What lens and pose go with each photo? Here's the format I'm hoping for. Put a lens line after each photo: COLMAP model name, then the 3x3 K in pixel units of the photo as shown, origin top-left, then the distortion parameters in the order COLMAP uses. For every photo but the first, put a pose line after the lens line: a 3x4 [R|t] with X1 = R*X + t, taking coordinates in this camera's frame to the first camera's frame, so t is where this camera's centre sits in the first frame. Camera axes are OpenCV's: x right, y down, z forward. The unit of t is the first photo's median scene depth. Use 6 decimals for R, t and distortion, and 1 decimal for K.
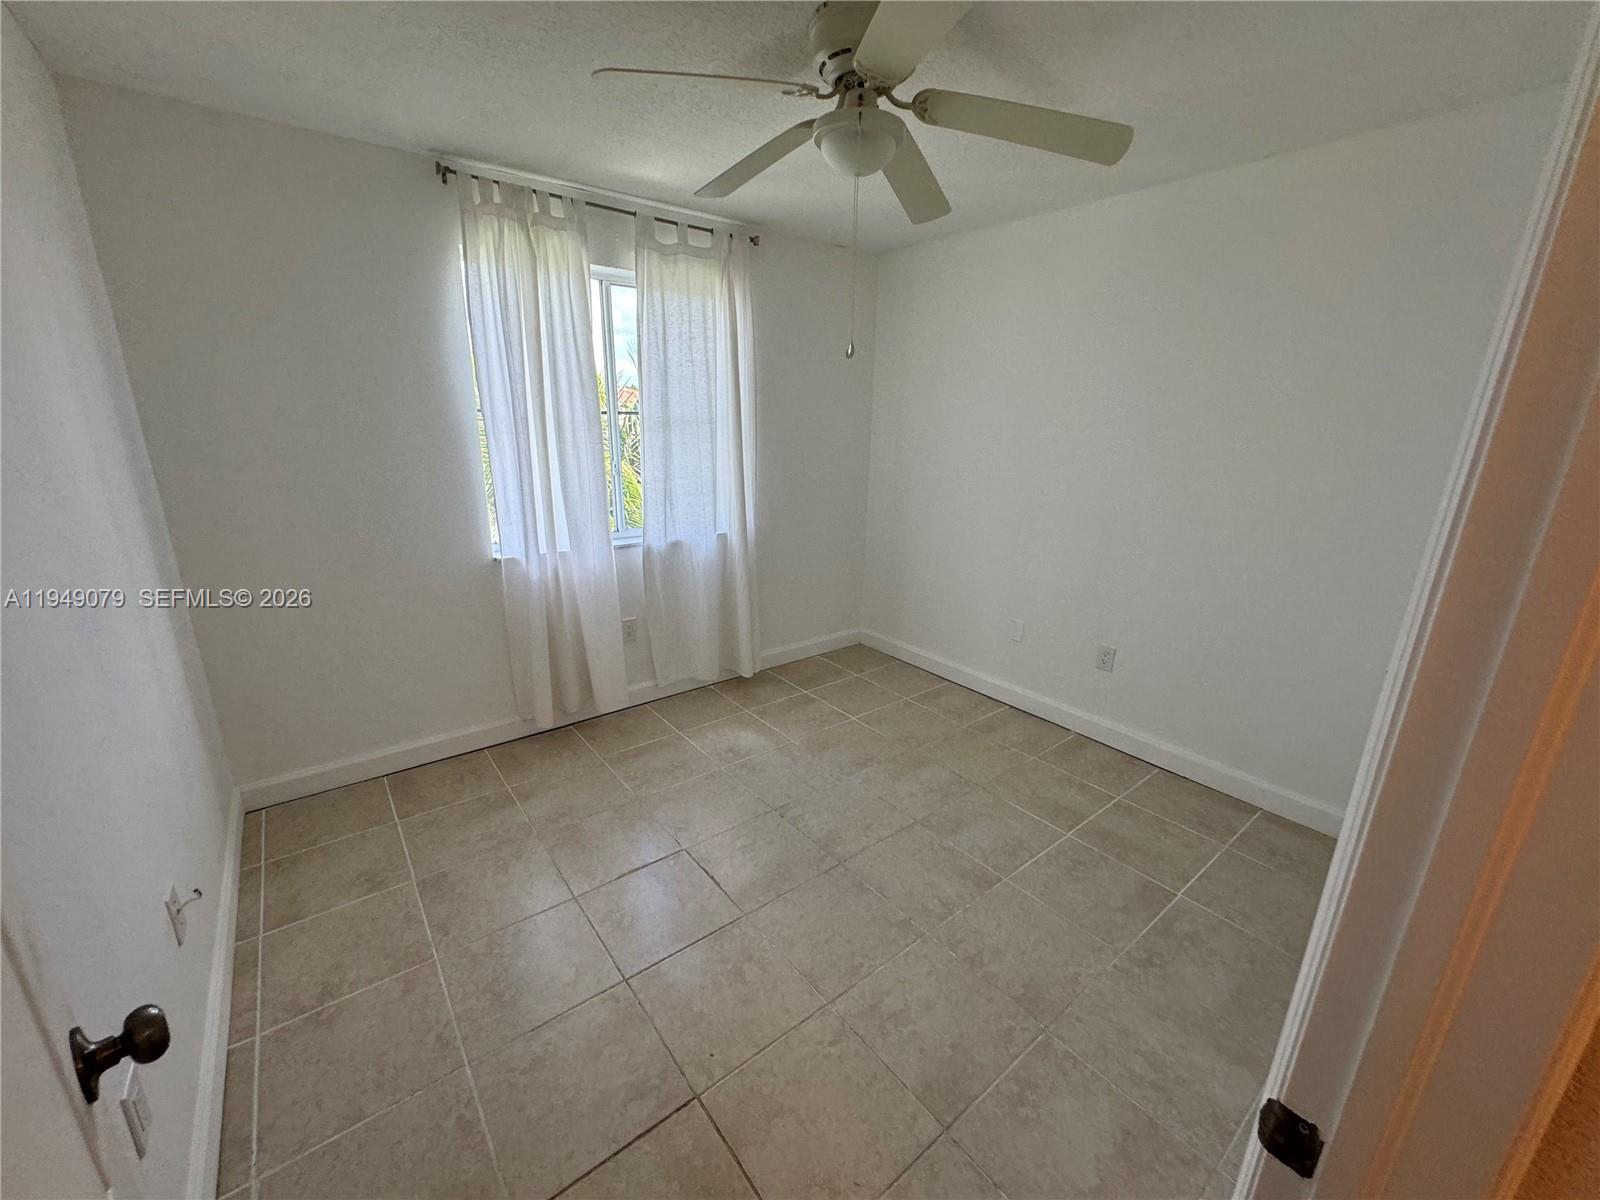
lens RADIAL K [[644.2, 0, 797.5], [0, 644.2, 601.4], [0, 0, 1]] dist [-0.001282, 0.000969]
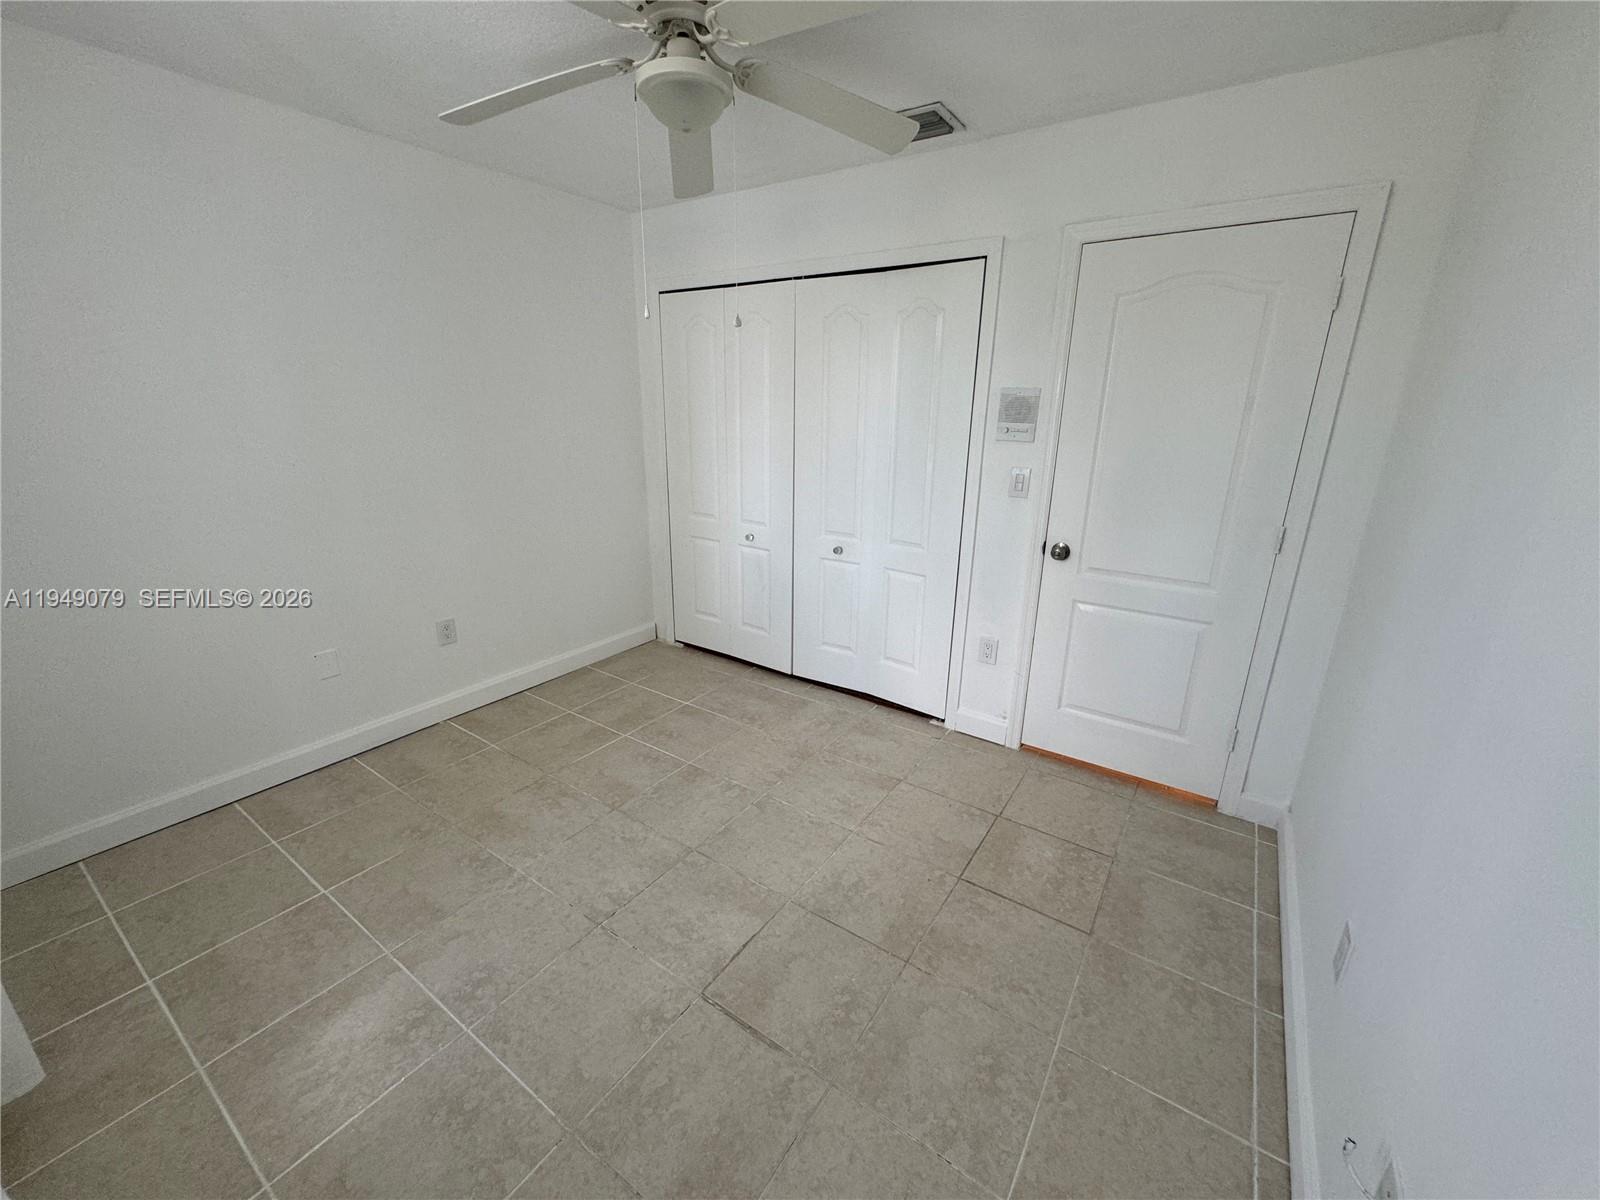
lens RADIAL K [[644.2, 0, 798.5], [0, 644.2, 599.9], [0, 0, 1]] dist [-0.001282, 0.000969]
pose [[-0.306400, -0.302279, 0.902633, -0.673575], [0.250370, 0.889262, 0.382790, -0.238401], [-0.918387, 0.343279, -0.196788, 0.824727]]
